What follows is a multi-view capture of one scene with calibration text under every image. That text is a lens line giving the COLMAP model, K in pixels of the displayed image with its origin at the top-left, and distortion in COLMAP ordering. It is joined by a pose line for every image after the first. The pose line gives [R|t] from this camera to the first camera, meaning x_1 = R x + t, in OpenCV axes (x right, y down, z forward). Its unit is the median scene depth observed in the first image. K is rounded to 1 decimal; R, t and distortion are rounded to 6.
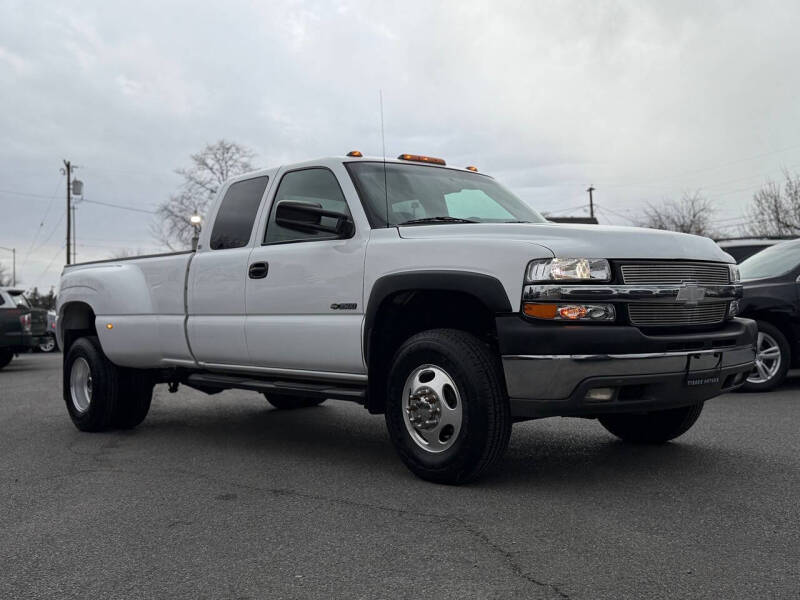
lens RADIAL K [[880.6, 0, 400.0], [0, 880.6, 300.0], [0, 0, 1]] dist [0.130878, -0.018135]
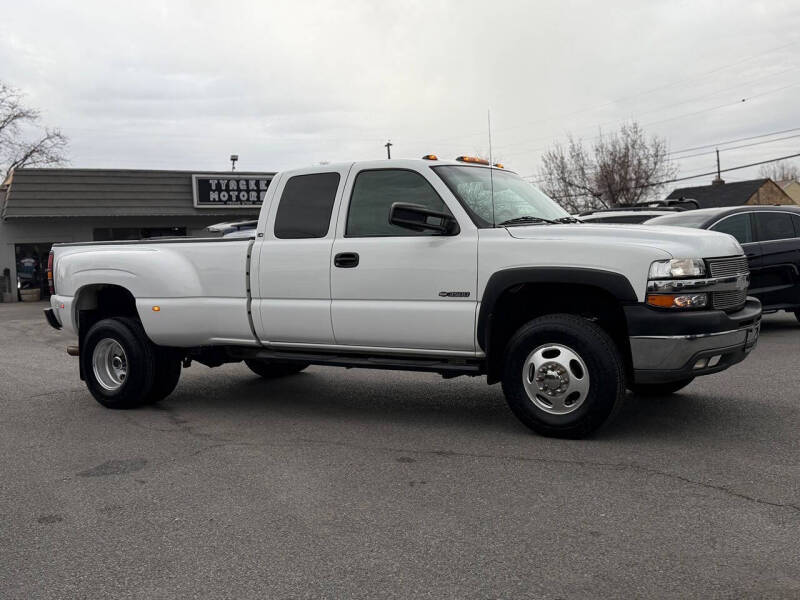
lens RADIAL K [[898.0, 0, 400.0], [0, 898.0, 300.0], [0, 0, 1]] dist [0.202258, -0.468911]
pose [[0.964242, -0.022323, 0.264082, -0.507237], [0.006965, 0.998237, 0.058951, -0.063608], [-0.264932, -0.055004, 0.962697, -0.153803]]
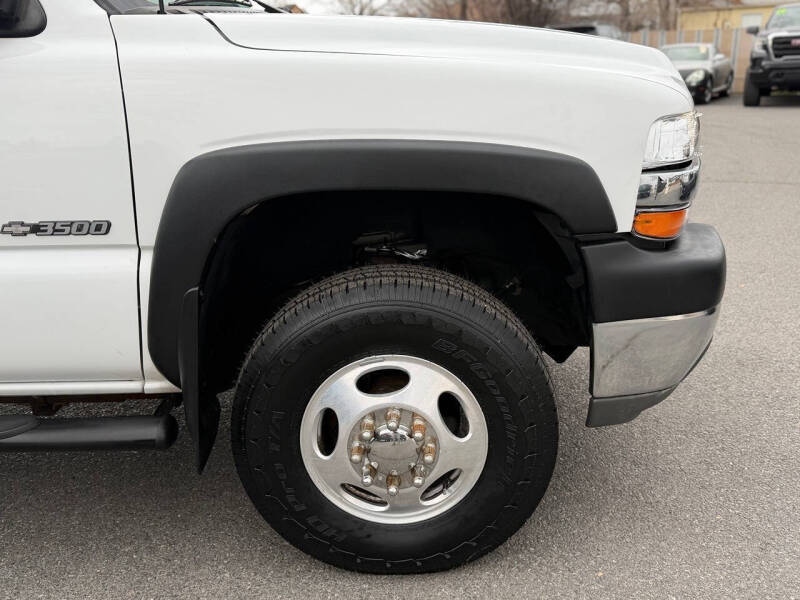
lens RADIAL K [[755.7, 0, 400.0], [0, 755.7, 300.0], [0, 0, 1]] dist [0.163188, -0.312016]
pose [[0.669781, -0.222746, 0.708363, -0.231651], [0.003607, 0.954913, 0.296864, -0.068541], [-0.742550, -0.196279, 0.640386, 0.757344]]
